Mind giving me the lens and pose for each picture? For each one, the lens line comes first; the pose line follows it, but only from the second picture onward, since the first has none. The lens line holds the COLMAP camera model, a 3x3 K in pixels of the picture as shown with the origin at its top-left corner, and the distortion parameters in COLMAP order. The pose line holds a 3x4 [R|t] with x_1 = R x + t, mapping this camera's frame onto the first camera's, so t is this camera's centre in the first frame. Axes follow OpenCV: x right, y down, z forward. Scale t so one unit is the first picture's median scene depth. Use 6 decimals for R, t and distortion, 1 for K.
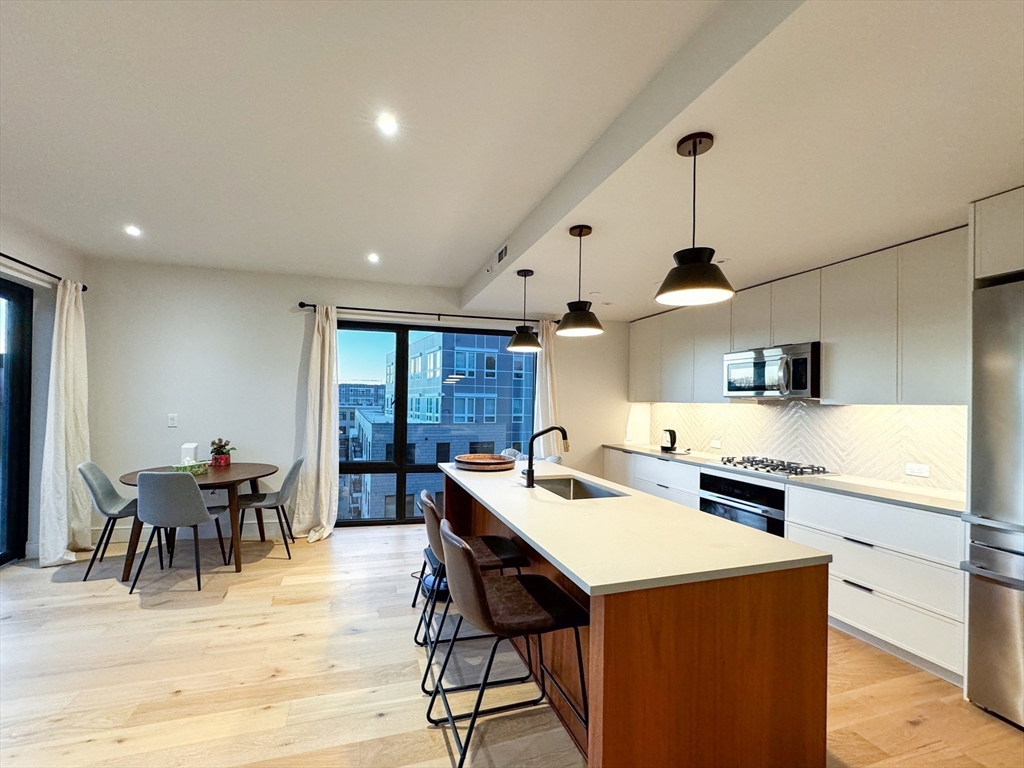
lens RADIAL K [[412.0, 0, 493.8], [0, 412.0, 392.8], [0, 0, 1]] dist [-0.001550, -0.000203]
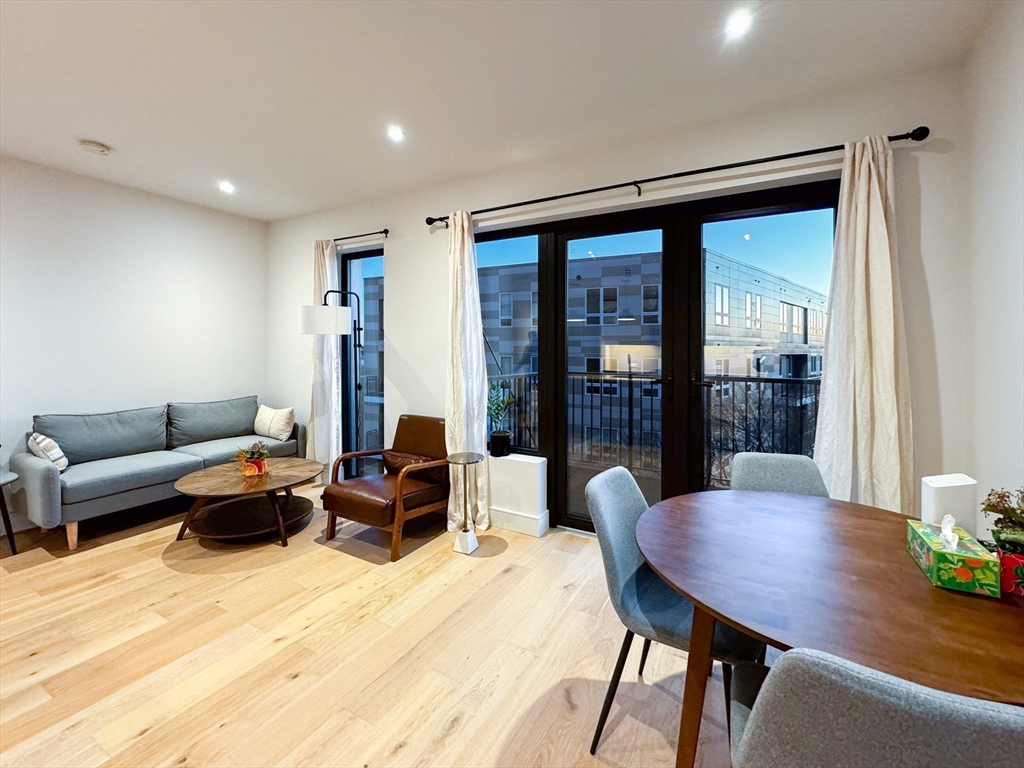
lens RADIAL K [[412.0, 0, 493.8], [0, 412.0, 392.8], [0, 0, 1]] dist [-0.001550, -0.000203]
pose [[-0.726489, 0.043557, -0.685796, -0.315144], [-0.007694, 0.997411, 0.071500, 0.039791], [0.687135, 0.057220, -0.724273, 1.185334]]
